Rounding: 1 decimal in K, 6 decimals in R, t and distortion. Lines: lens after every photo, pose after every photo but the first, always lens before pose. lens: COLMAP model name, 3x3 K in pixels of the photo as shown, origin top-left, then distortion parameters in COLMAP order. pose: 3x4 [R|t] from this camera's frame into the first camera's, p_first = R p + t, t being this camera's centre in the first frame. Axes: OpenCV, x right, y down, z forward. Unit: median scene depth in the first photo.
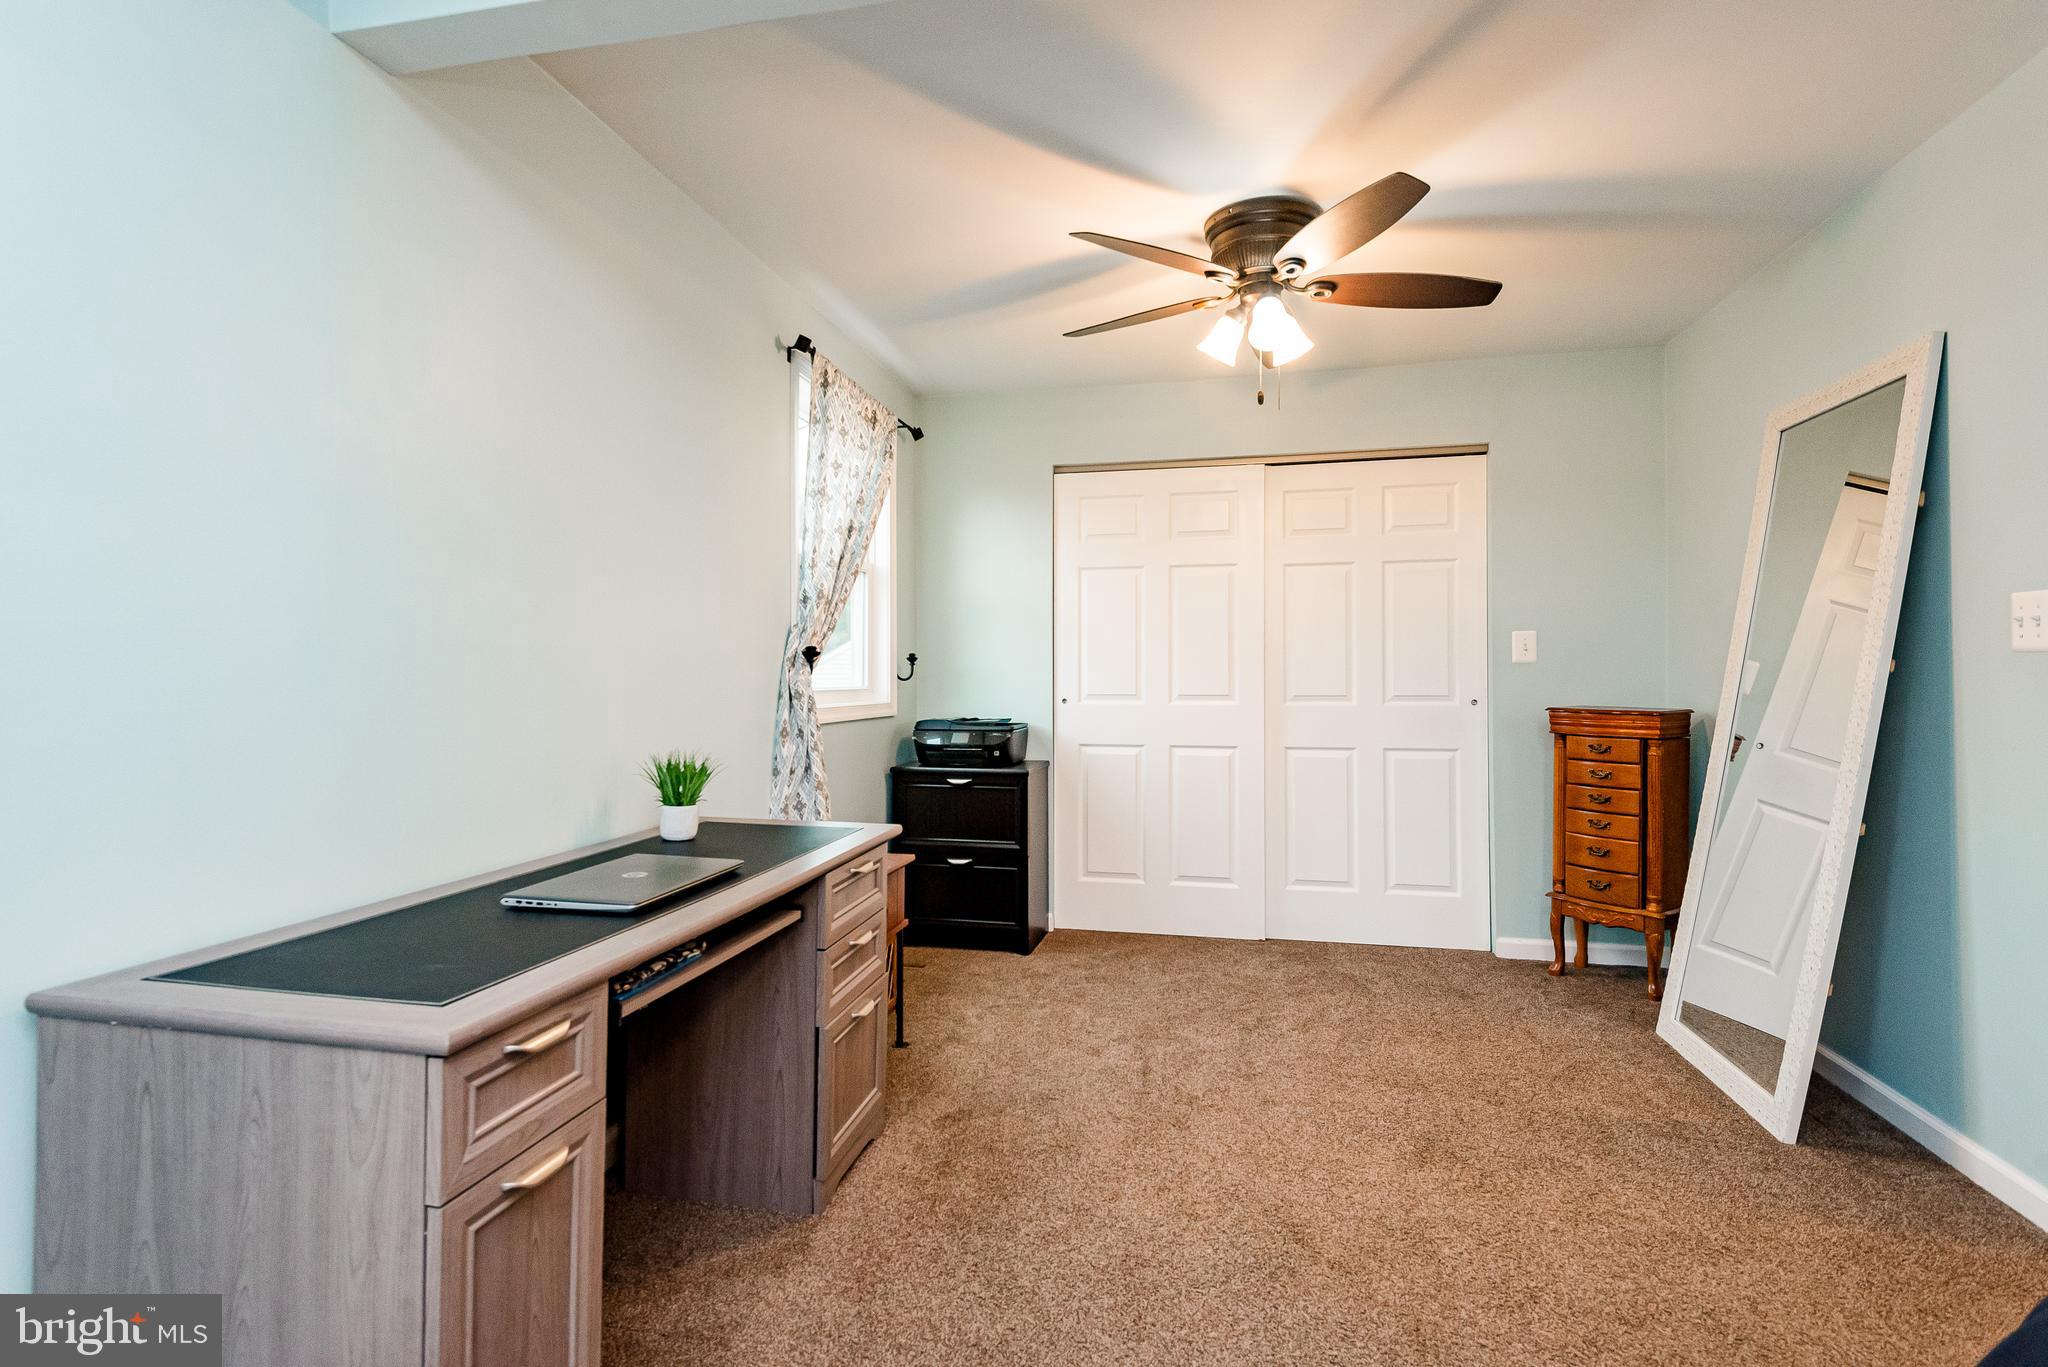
lens RADIAL K [[984.9, 0, 1013.8], [0, 984.9, 671.8], [0, 0, 1]] dist [0.039427, -0.030287]
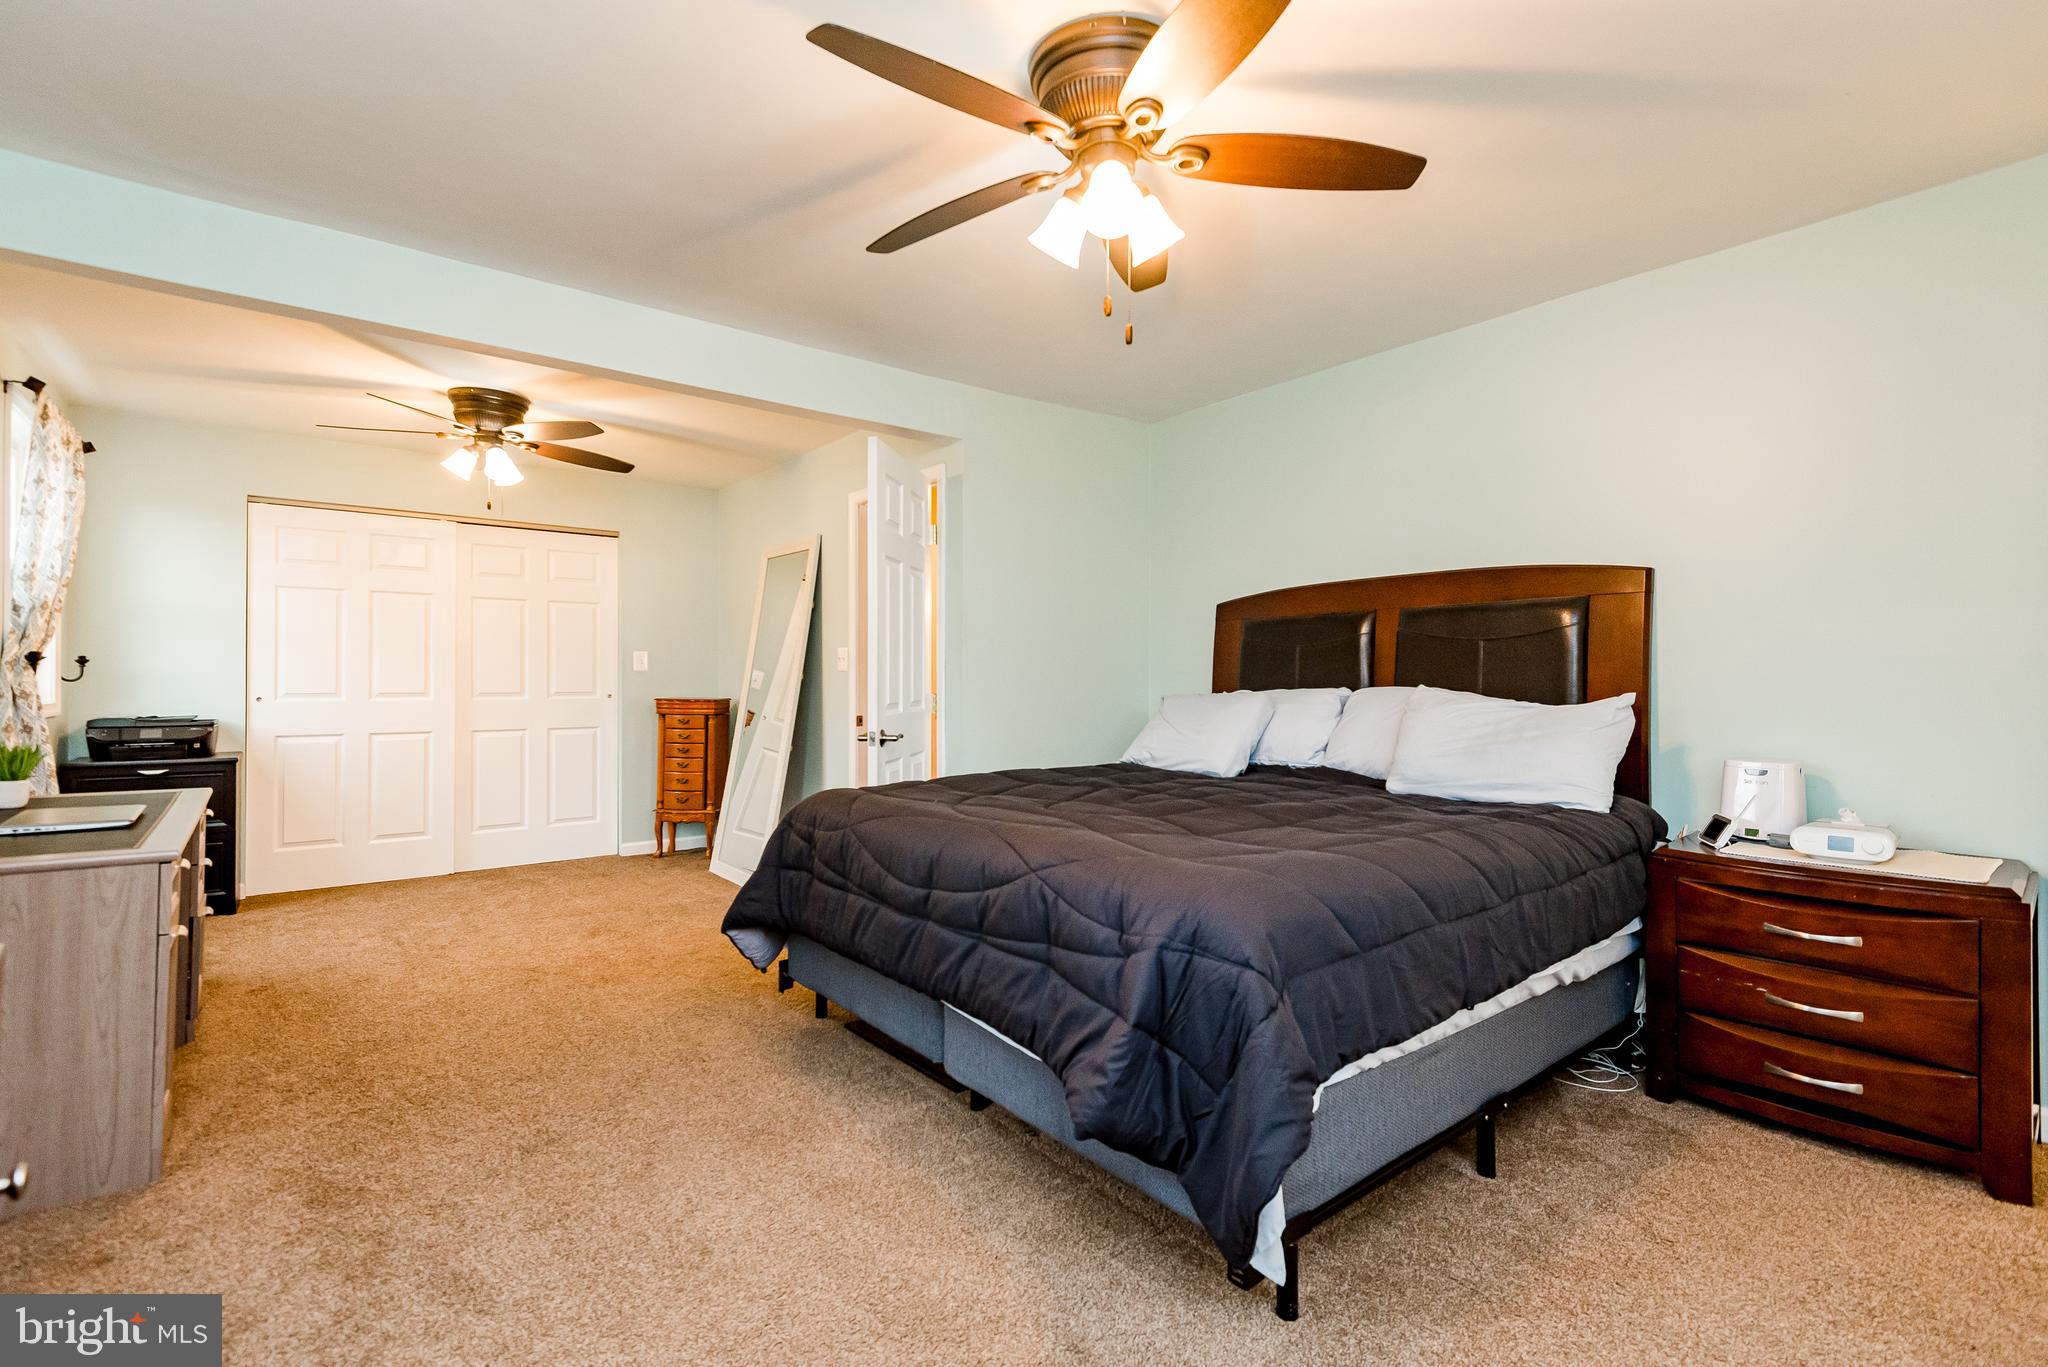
lens RADIAL K [[936.9, 0, 1050.9], [0, 936.9, 679.3], [0, 0, 1]] dist [0.034714, -0.019046]
pose [[0.618458, 0.003459, 0.785810, -0.304729], [-0.009351, 0.999952, 0.002958, -0.007460], [-0.785762, -0.009177, 0.618461, -0.516753]]
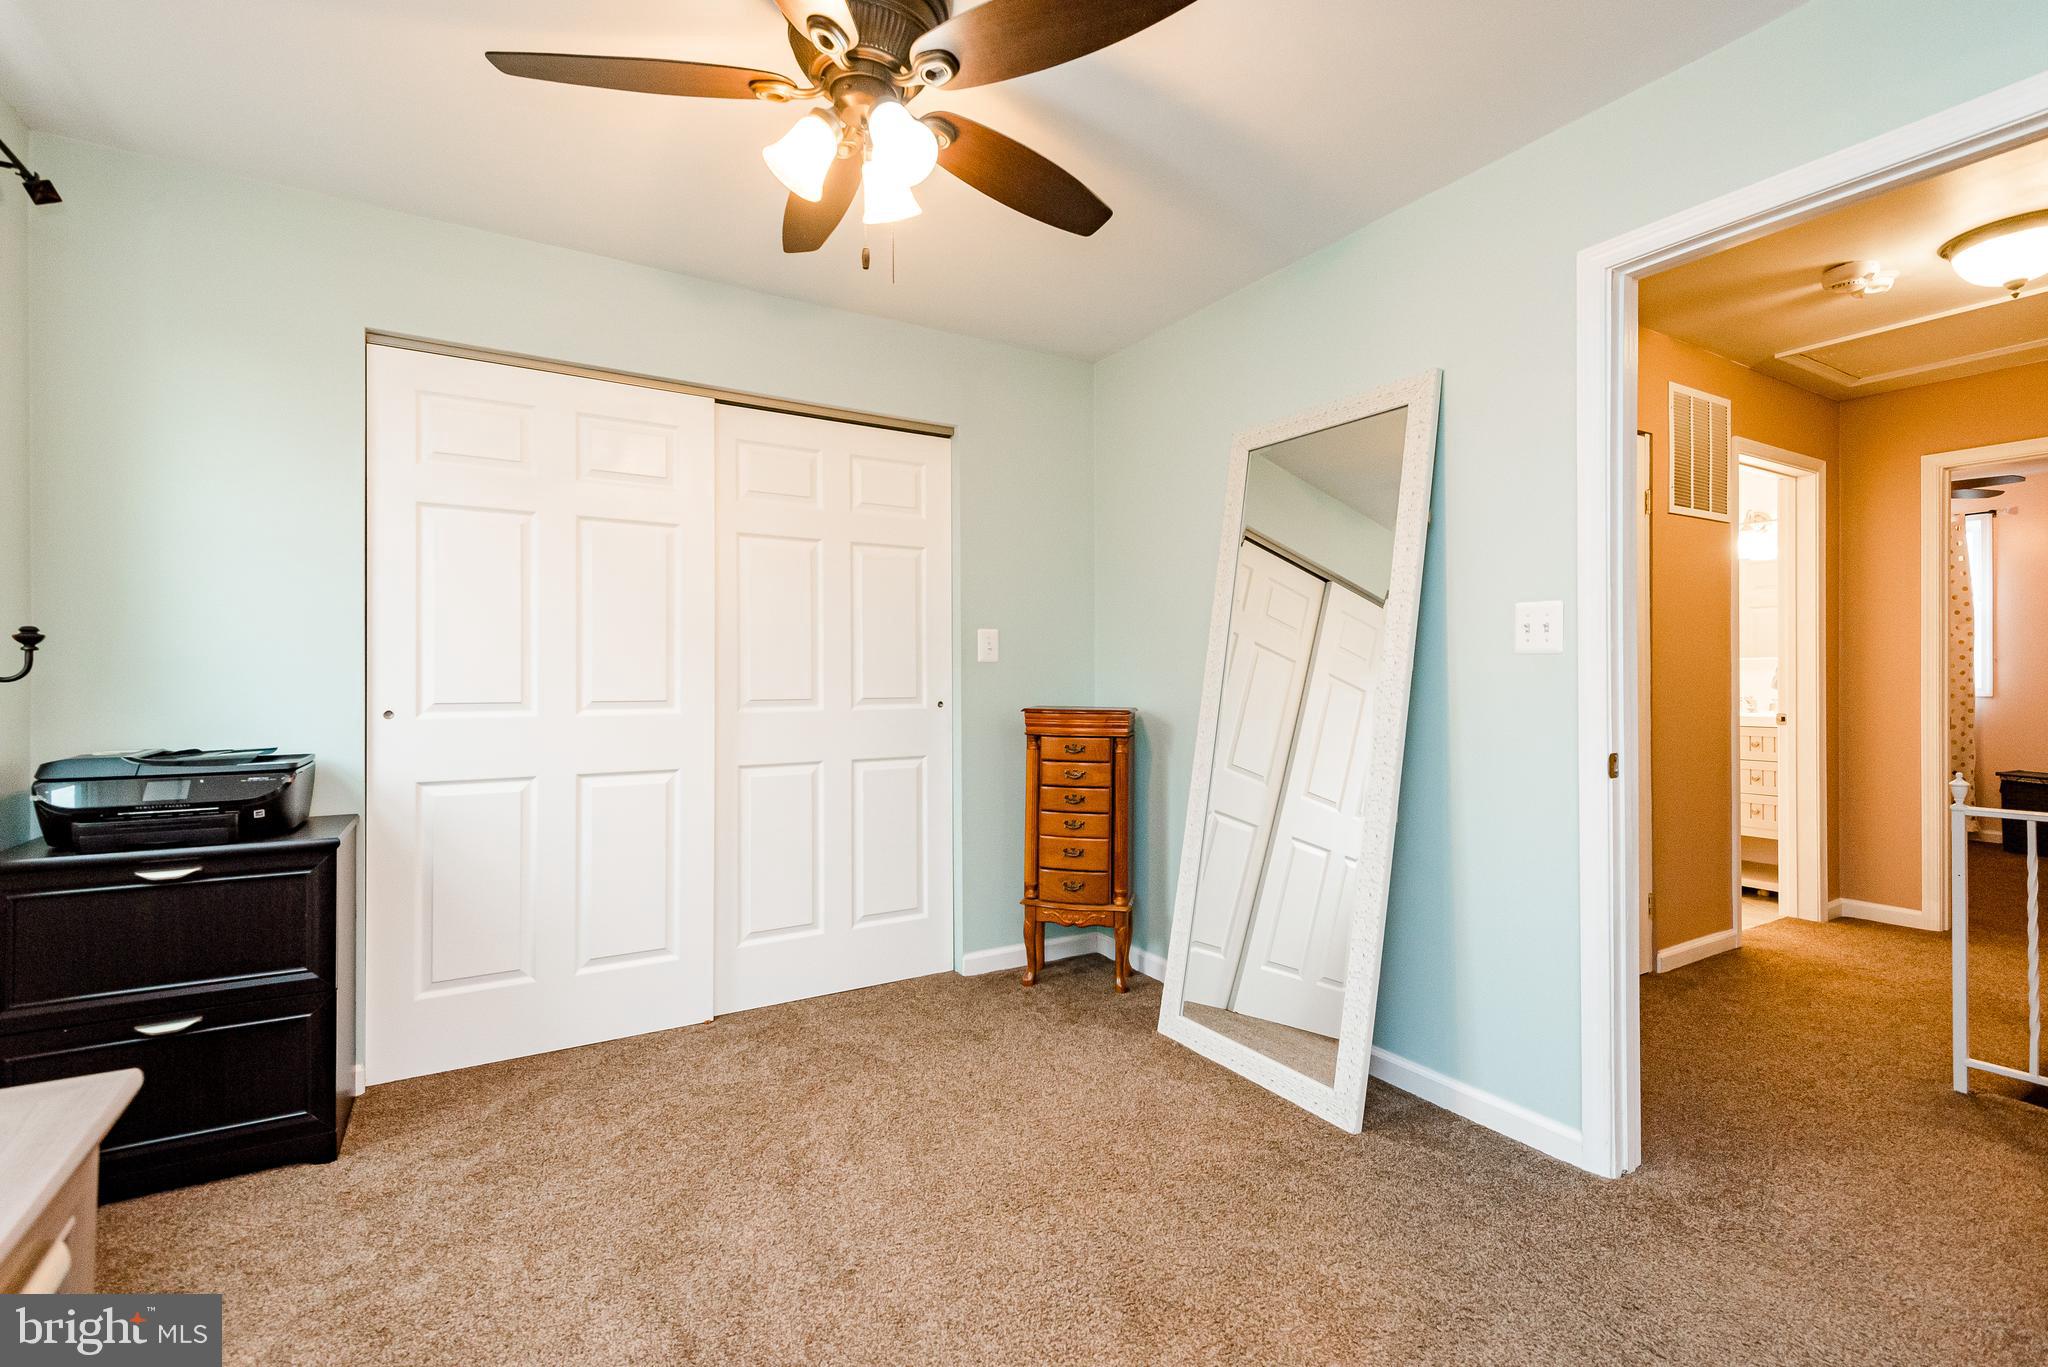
lens RADIAL K [[936.9, 0, 1050.9], [0, 936.9, 679.3], [0, 0, 1]] dist [0.034714, -0.019046]
pose [[0.715363, -0.000384, 0.698753, -0.080996], [-0.003983, 0.999981, 0.004627, 0.003533], [-0.698742, -0.006093, 0.715348, 0.345368]]
